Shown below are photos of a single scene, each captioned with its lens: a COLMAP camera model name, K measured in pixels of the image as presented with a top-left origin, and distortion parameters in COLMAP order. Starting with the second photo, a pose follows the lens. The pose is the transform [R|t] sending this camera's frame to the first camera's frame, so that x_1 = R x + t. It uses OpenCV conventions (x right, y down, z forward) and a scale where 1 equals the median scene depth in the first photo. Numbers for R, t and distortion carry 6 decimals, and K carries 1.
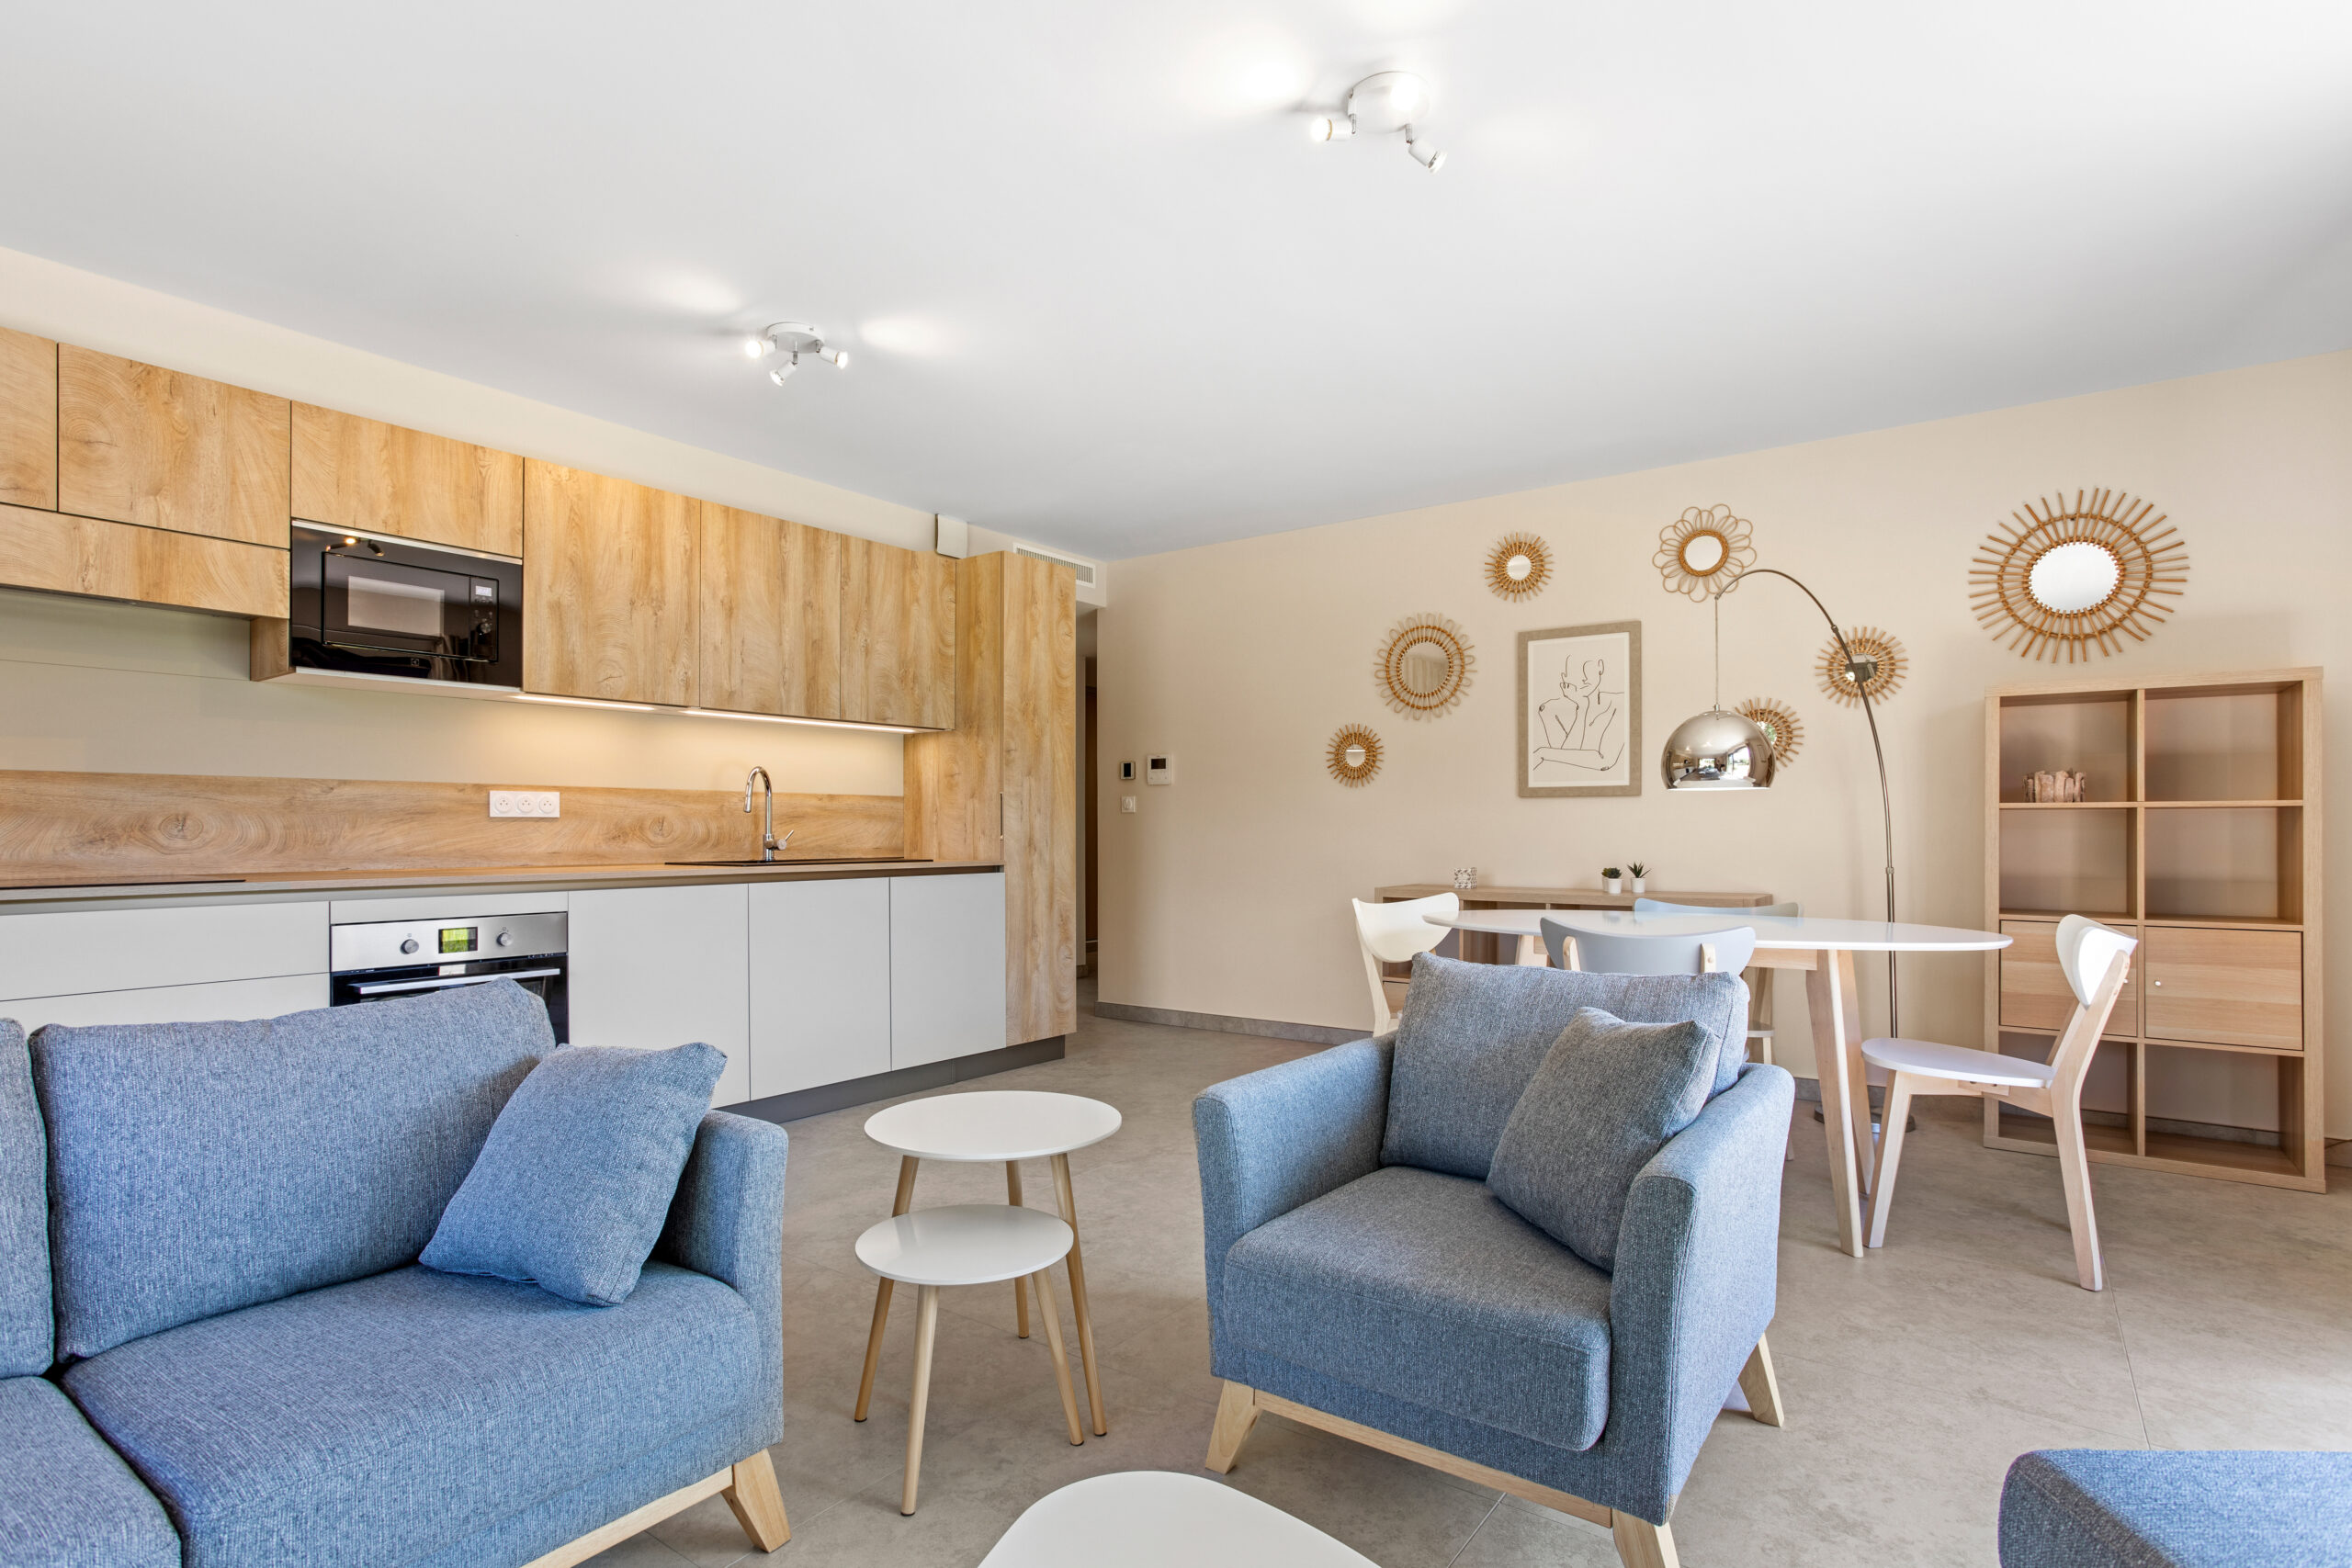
lens RADIAL K [[1177.9, 0, 1168.0], [0, 1177.9, 822.1], [0, 0, 1]] dist [-0.067878, 0.044168]
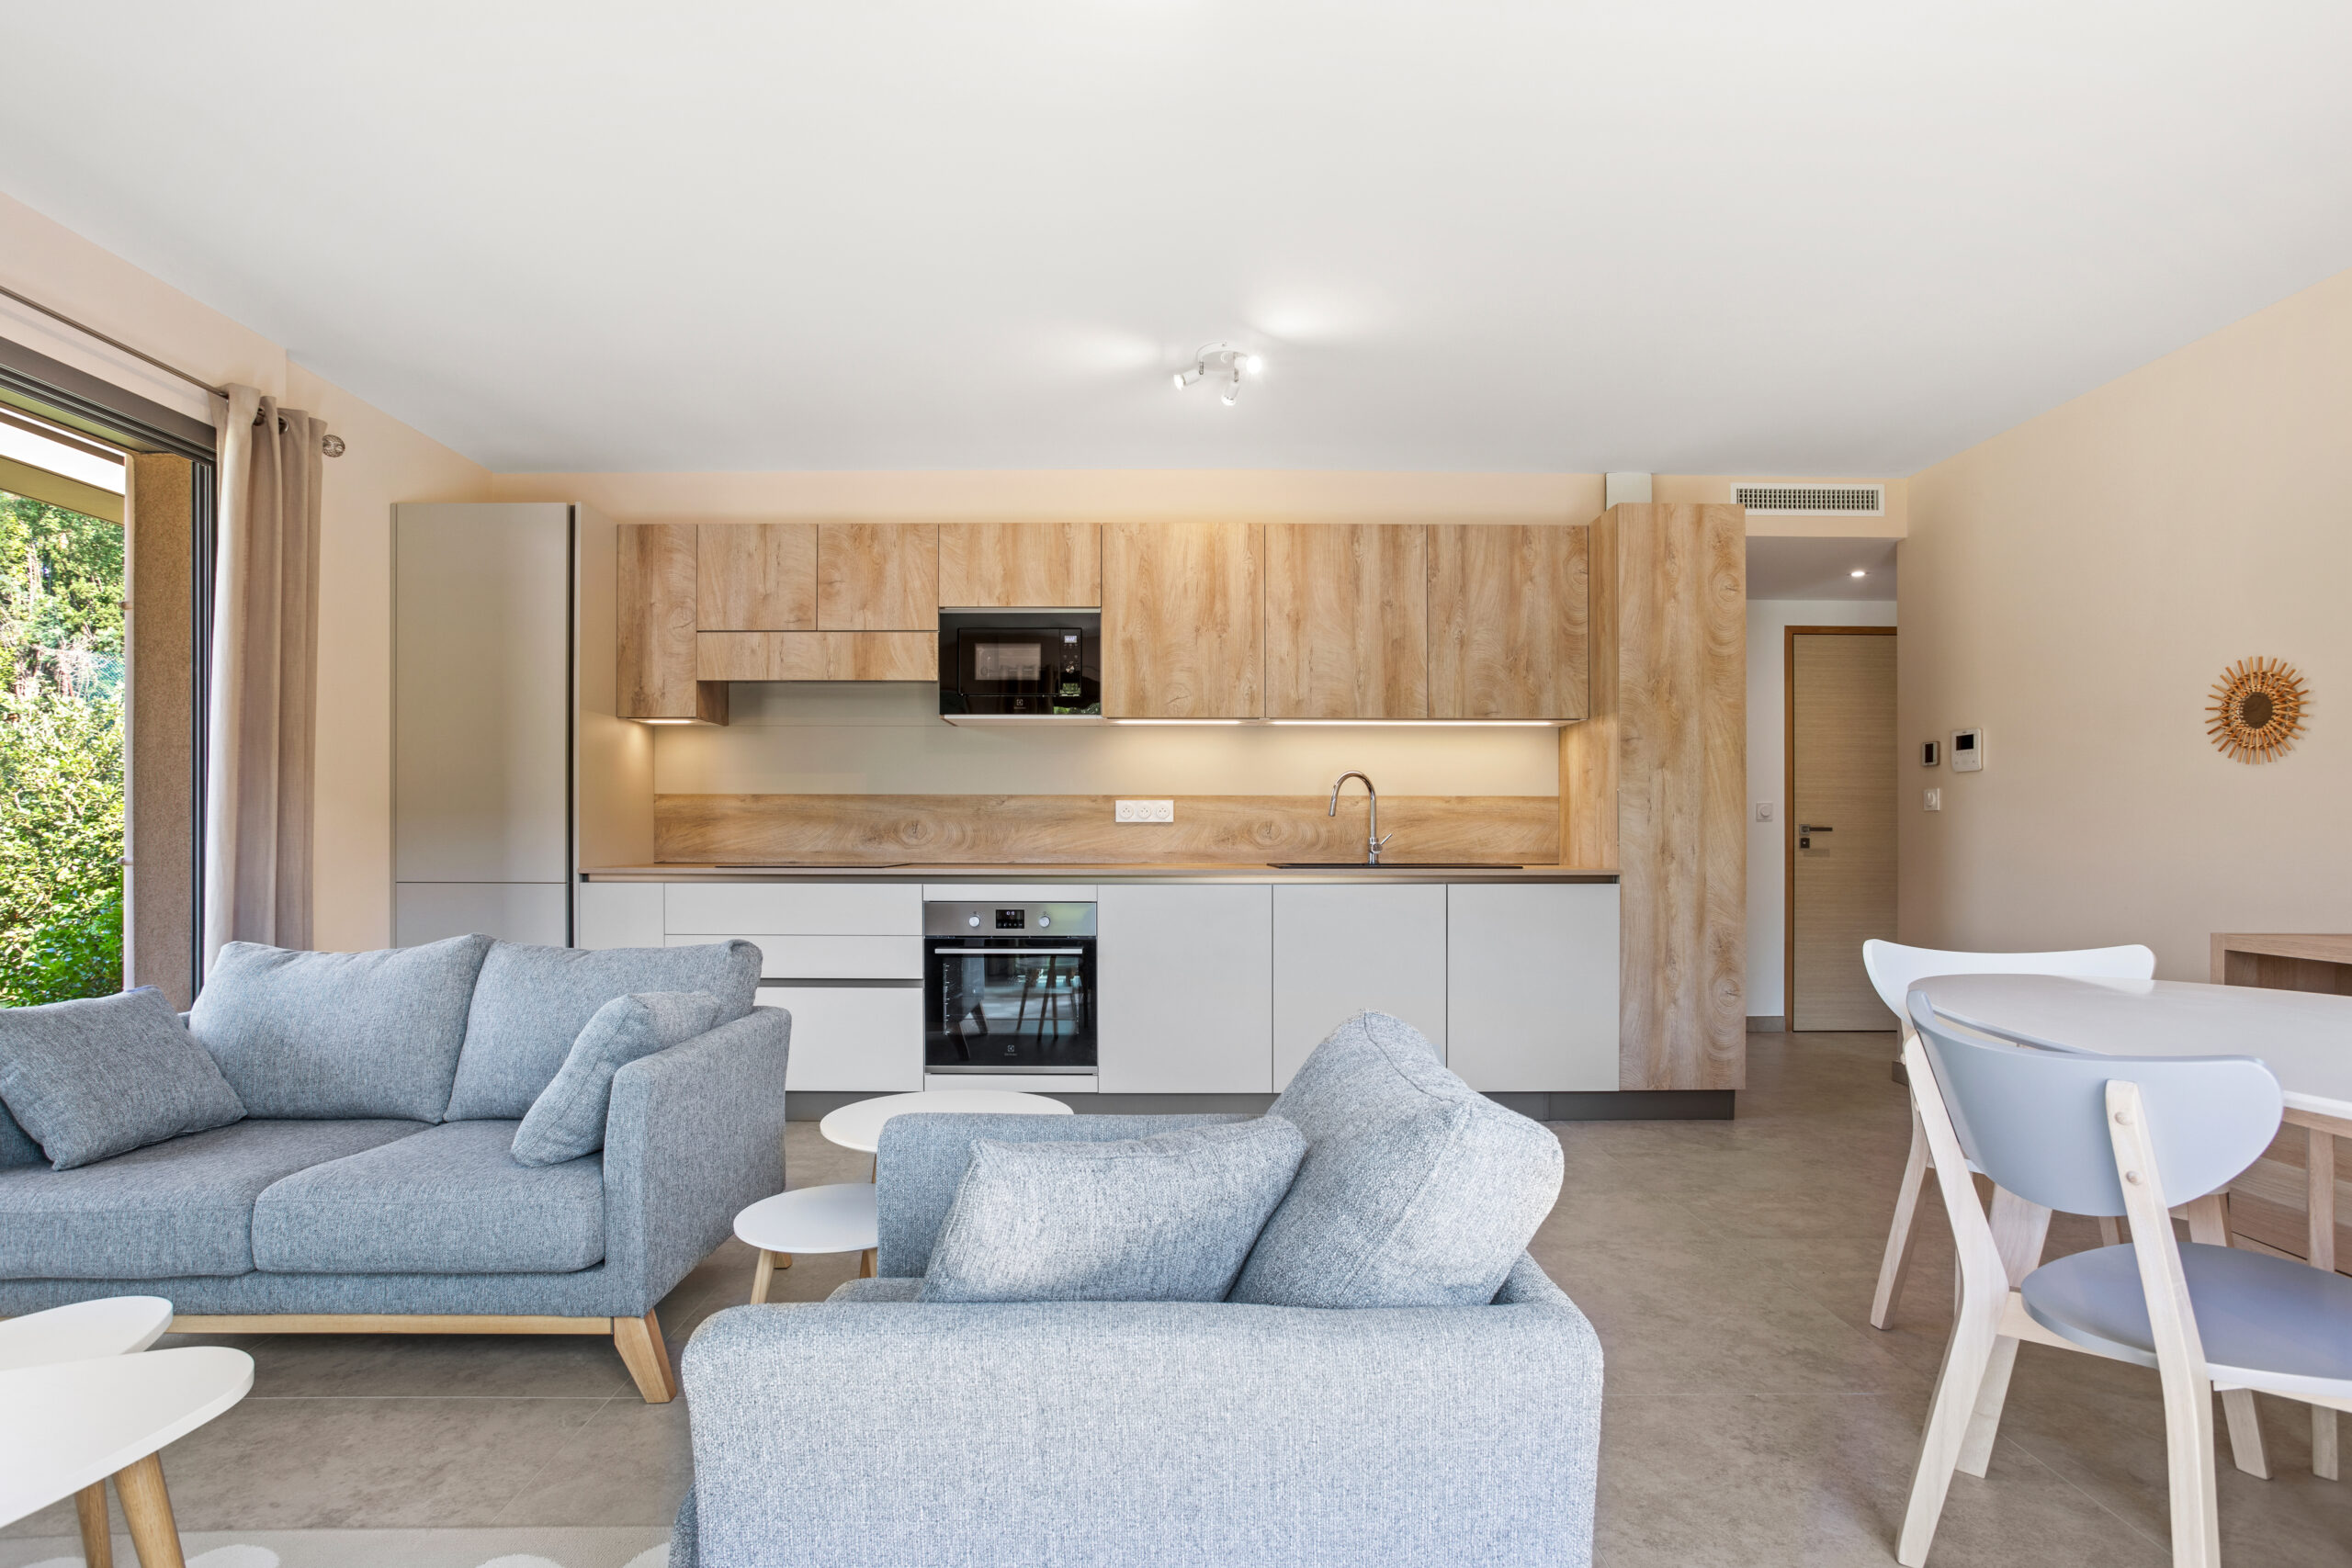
lens RADIAL K [[1177.9, 0, 1168.0], [0, 1177.9, 822.1], [0, 0, 1]] dist [-0.067878, 0.044168]
pose [[0.592235, -0.006596, -0.805739, 0.403501], [0.002809, 0.999977, -0.006121, 0.003091], [0.805761, 0.001362, 0.592240, 0.285255]]
